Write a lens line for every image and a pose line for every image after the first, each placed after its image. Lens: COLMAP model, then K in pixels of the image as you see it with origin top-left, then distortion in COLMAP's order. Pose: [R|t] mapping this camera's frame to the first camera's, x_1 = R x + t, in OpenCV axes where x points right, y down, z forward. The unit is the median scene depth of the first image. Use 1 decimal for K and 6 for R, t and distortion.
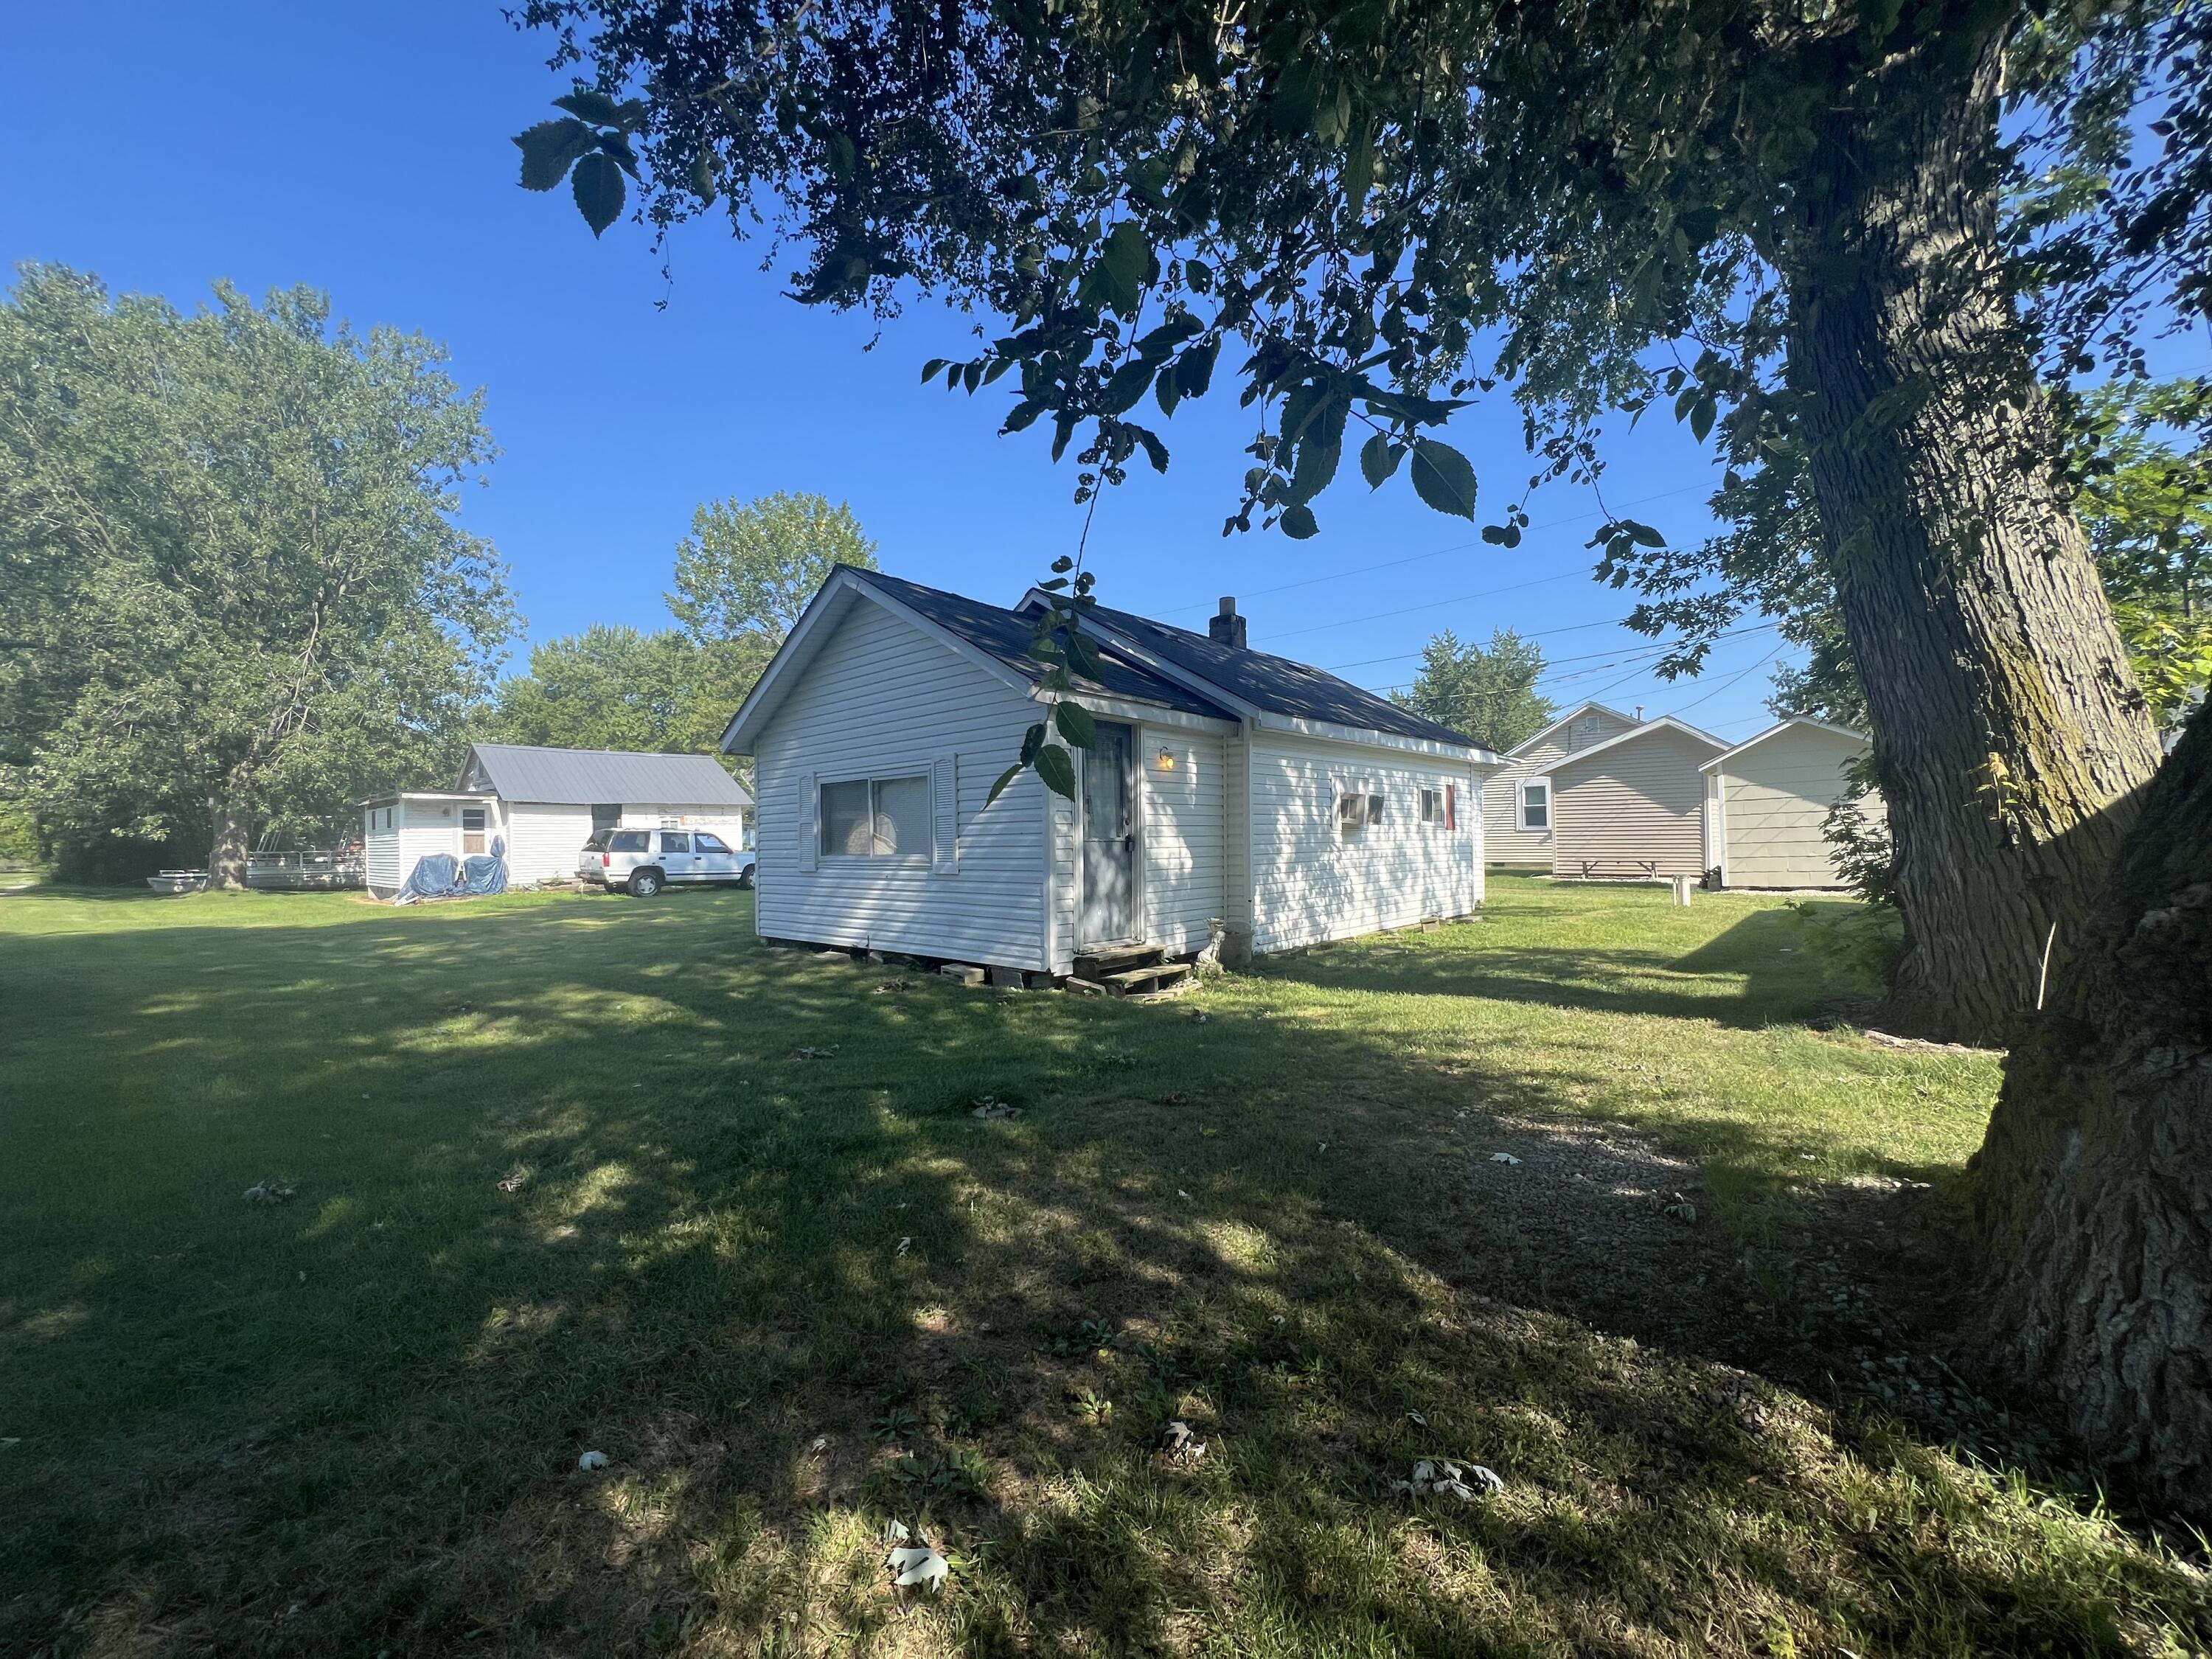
lens RADIAL K [[911.7, 0, 1106.0], [0, 911.7, 829.5], [0, 0, 1]] dist [0.002860, 0.000300]
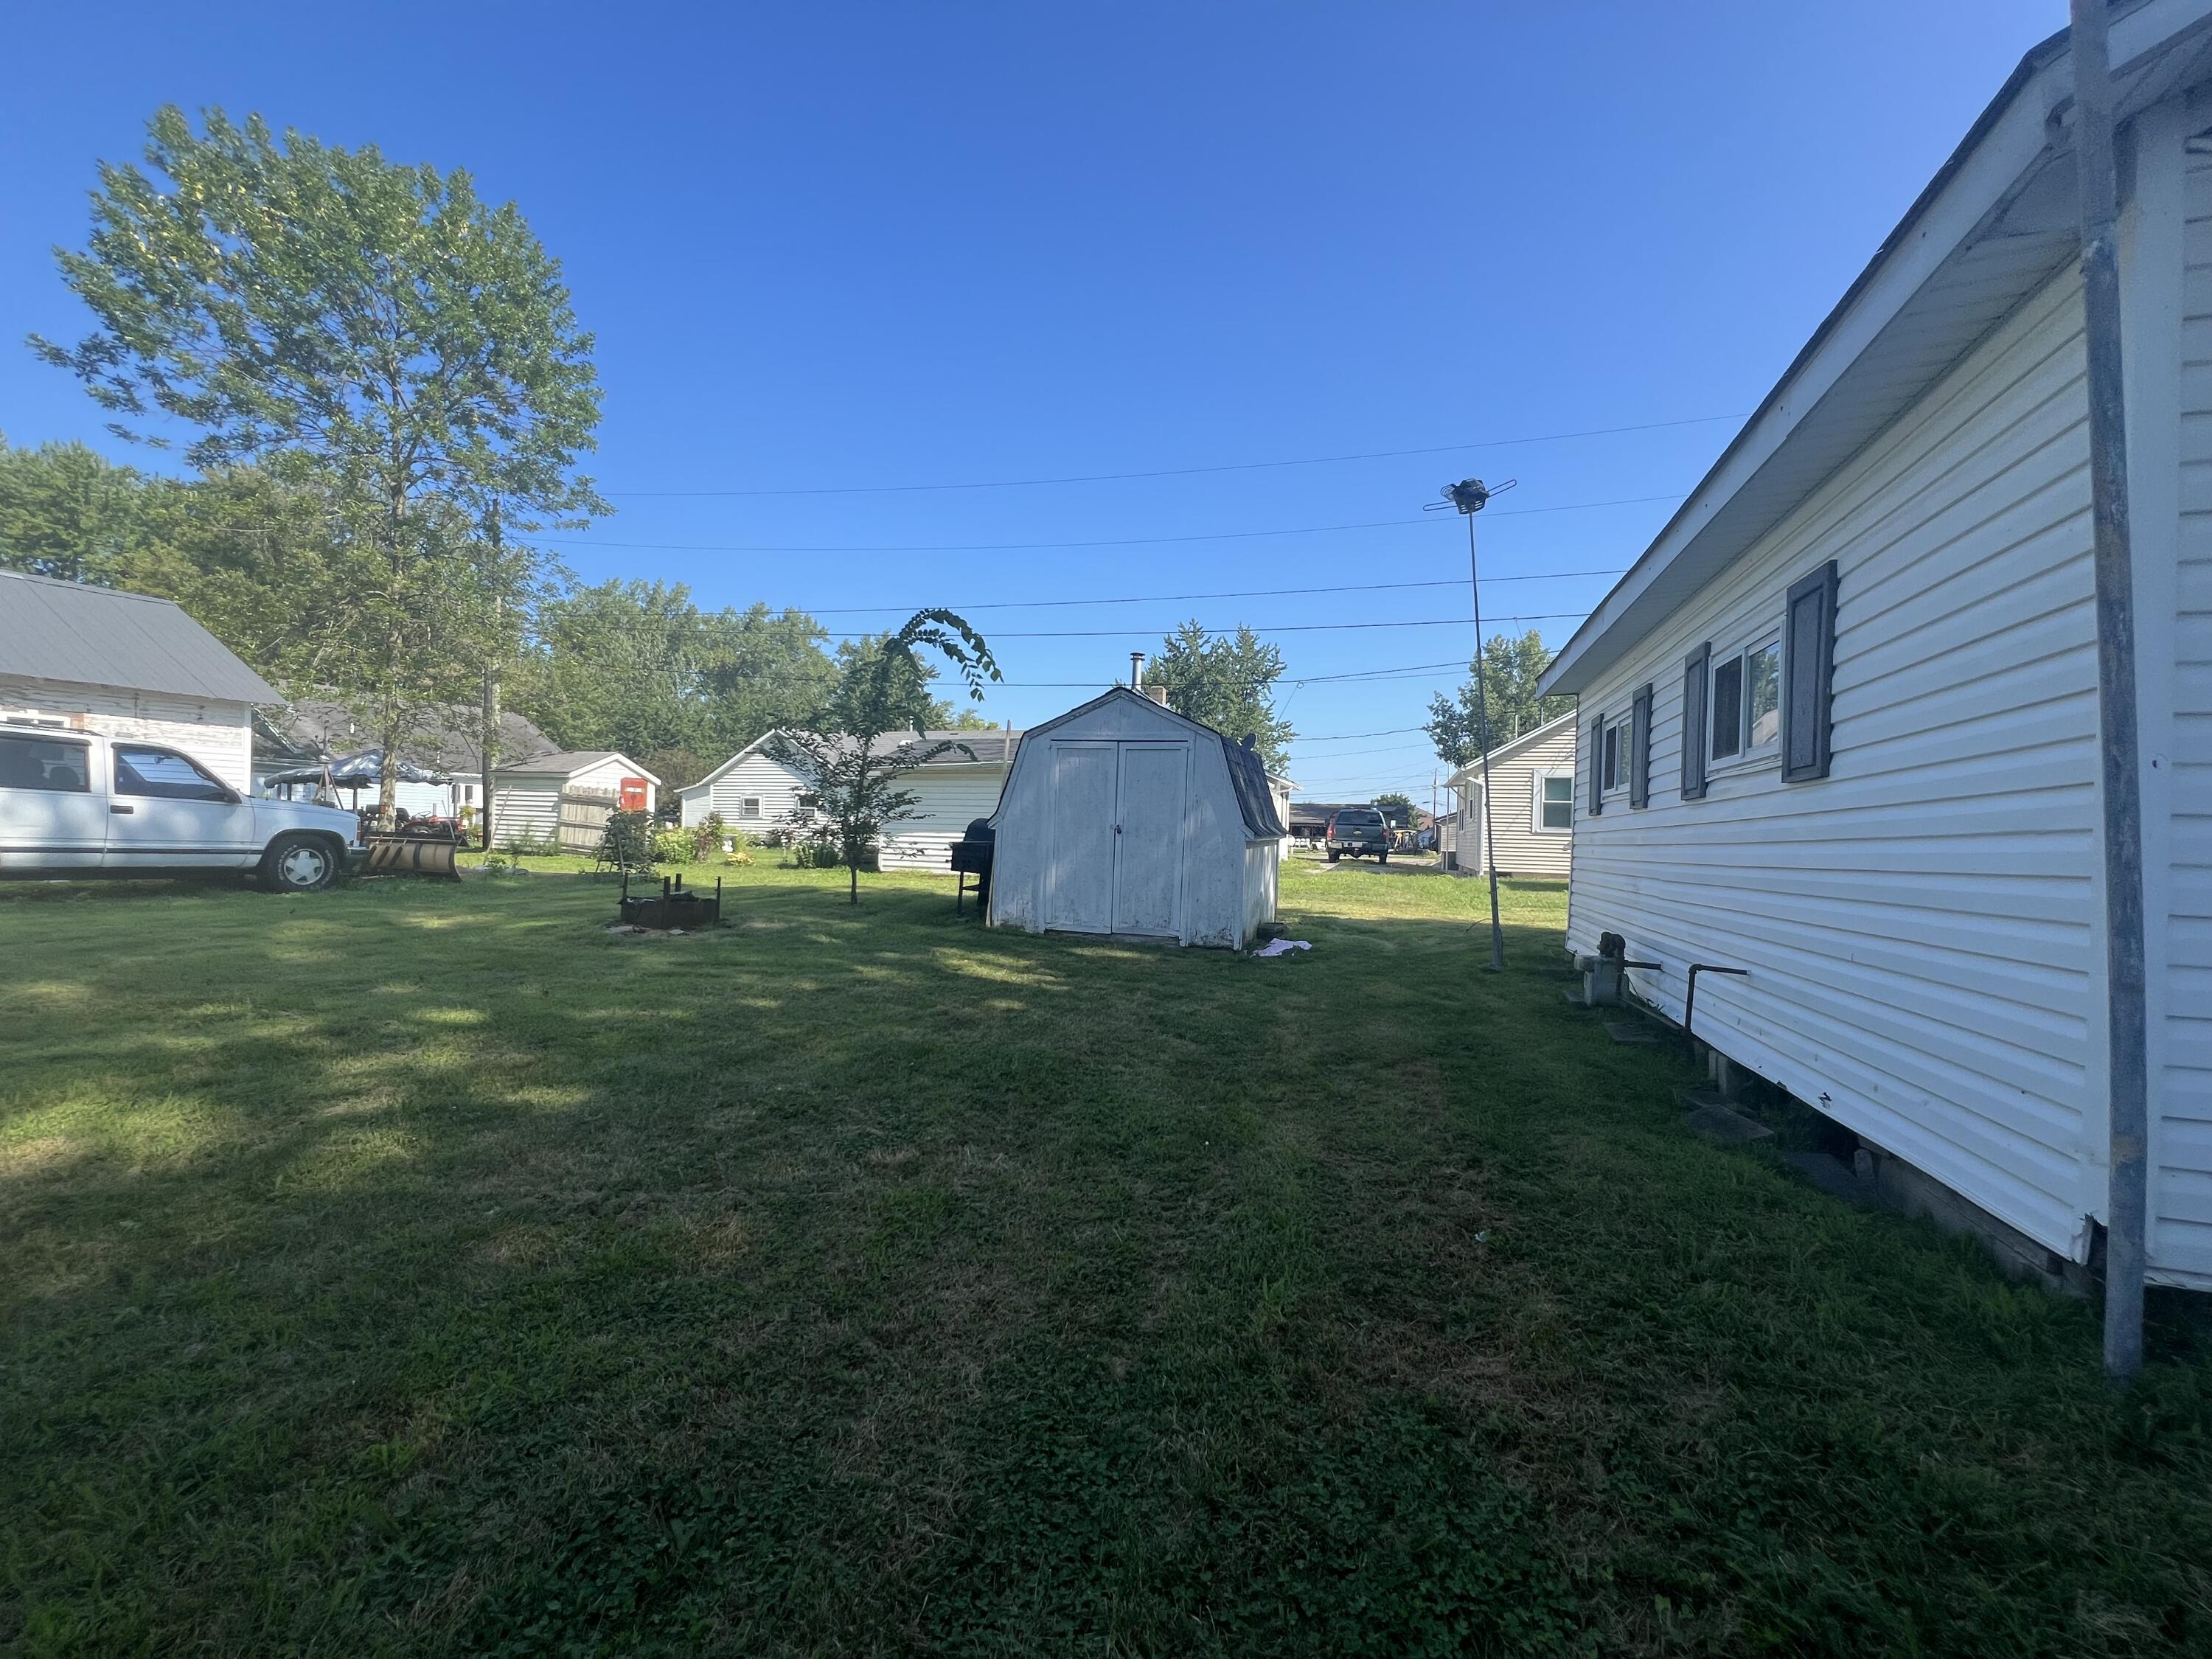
lens RADIAL K [[911.7, 0, 1106.0], [0, 911.7, 829.5], [0, 0, 1]] dist [0.002860, 0.000300]
pose [[0.919635, 0.047104, 0.389939, -0.178784], [-0.050118, 0.998740, -0.002448, 0.017179], [-0.389563, -0.017292, 0.920838, 0.400228]]
